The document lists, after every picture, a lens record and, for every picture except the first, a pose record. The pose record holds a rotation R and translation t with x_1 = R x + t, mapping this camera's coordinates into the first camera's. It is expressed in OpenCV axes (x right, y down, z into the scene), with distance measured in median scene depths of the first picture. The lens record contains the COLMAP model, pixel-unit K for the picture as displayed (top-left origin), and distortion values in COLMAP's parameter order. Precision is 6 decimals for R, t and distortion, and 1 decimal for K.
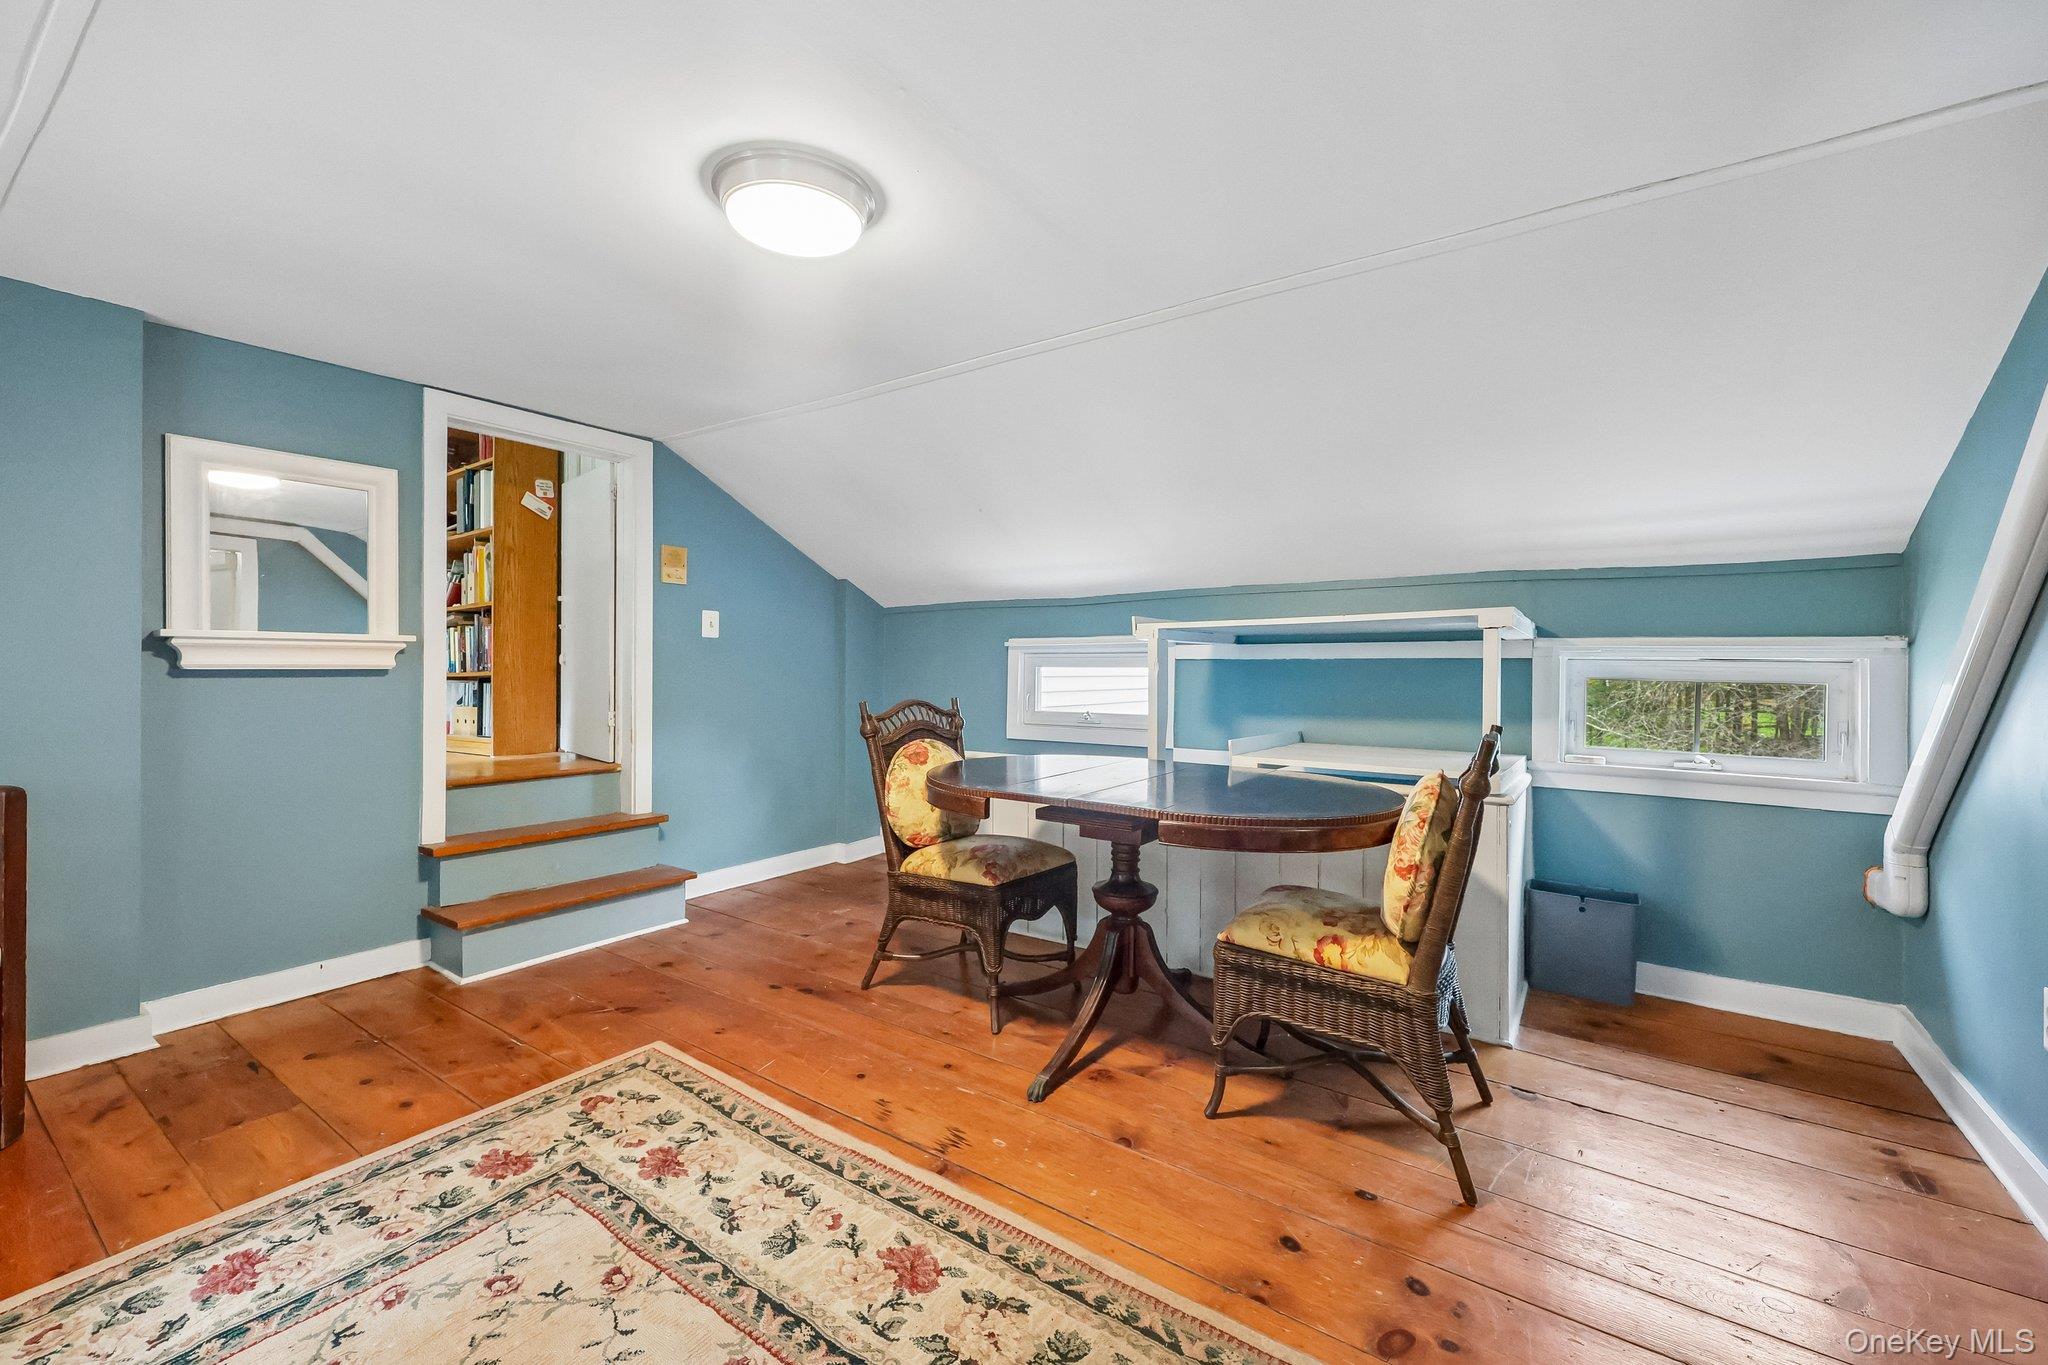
lens RADIAL K [[840.3, 0, 1022.1], [0, 840.3, 672.6], [0, 0, 1]] dist [0.000480, 0.001075]
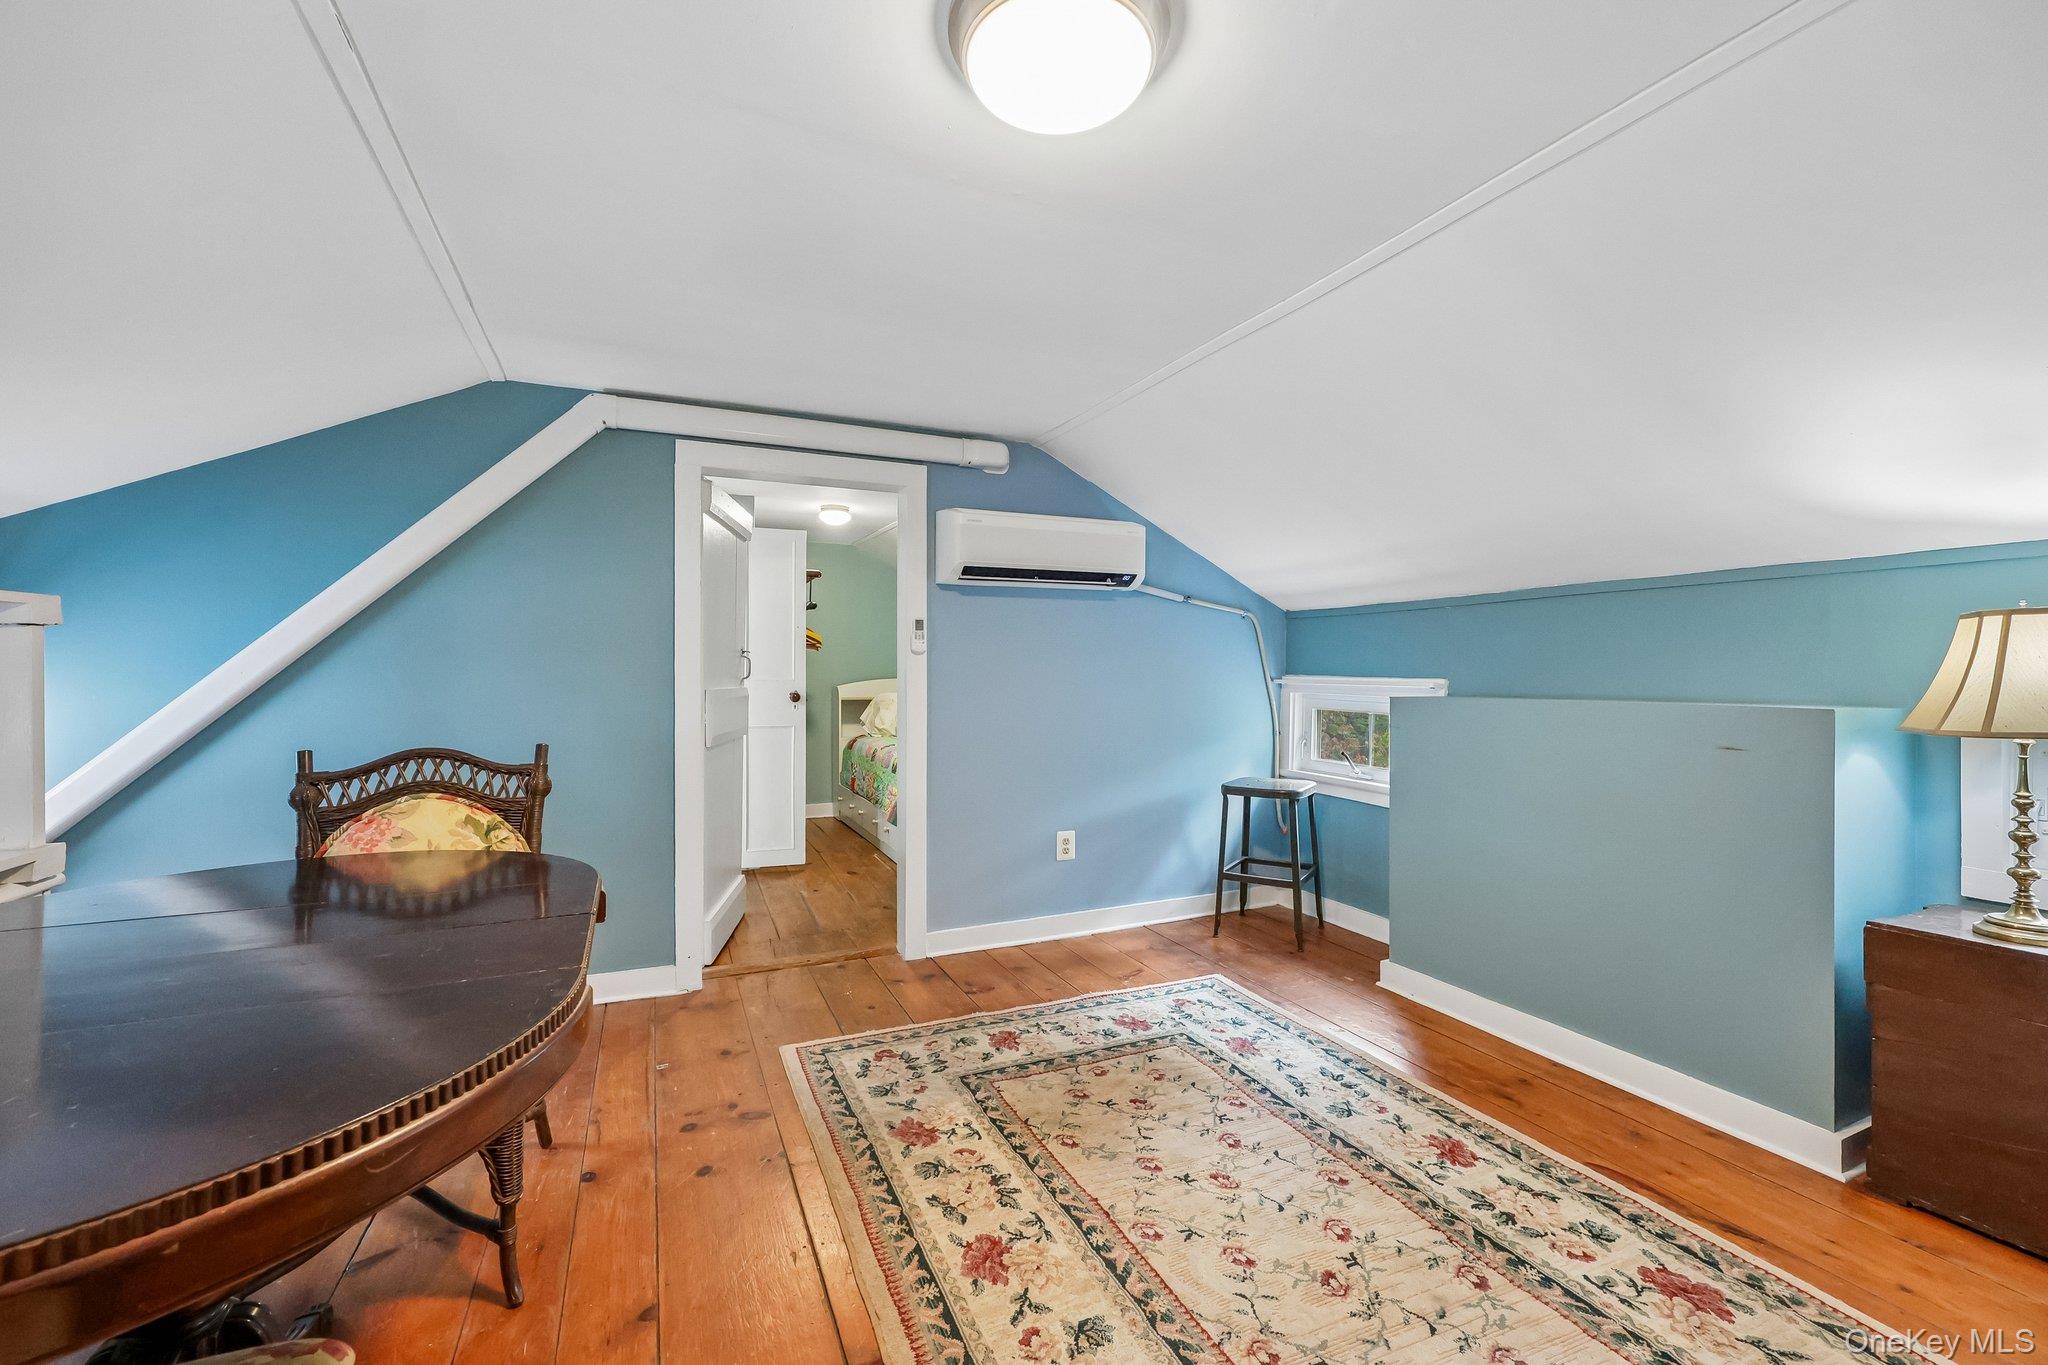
lens RADIAL K [[840.3, 0, 1023.3], [0, 840.3, 678.1], [0, 0, 1]] dist [0.000480, 0.001075]
pose [[-0.856326, -0.005775, 0.516403, -0.723410], [0.002155, 0.999889, 0.014755, -0.033462], [-0.516431, 0.013748, -0.856218, 1.905378]]
